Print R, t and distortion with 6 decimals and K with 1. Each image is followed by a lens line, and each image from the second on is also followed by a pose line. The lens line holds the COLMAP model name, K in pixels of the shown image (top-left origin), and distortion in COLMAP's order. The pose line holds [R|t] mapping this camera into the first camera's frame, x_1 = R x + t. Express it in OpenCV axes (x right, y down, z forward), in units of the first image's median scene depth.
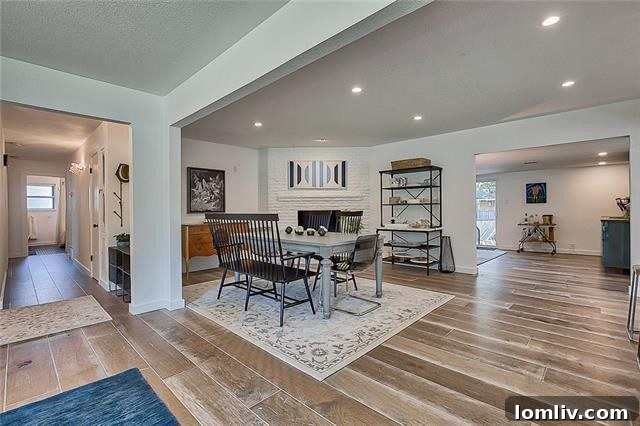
lens RADIAL K [[296.4, 0, 319.5], [0, 296.4, 215.7], [0, 0, 1]] dist [0.002334, 0.000093]
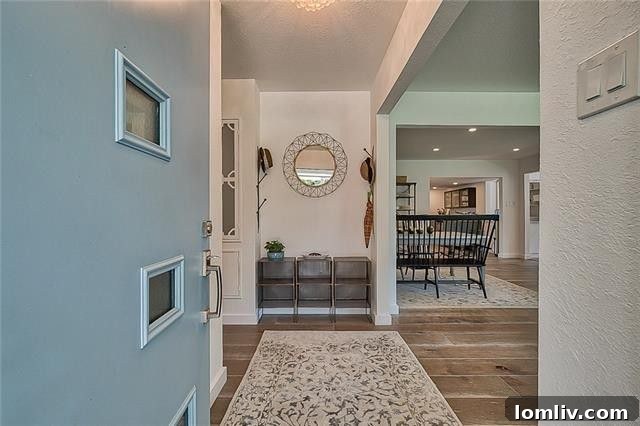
lens RADIAL K [[296.4, 0, 319.5], [0, 296.4, 215.7], [0, 0, 1]] dist [0.002334, 0.000093]
pose [[0.720873, 0.010113, 0.692993, -1.579042], [0.010870, 0.999606, -0.025895, 0.029695], [-0.692982, 0.026200, 0.720479, 0.550823]]
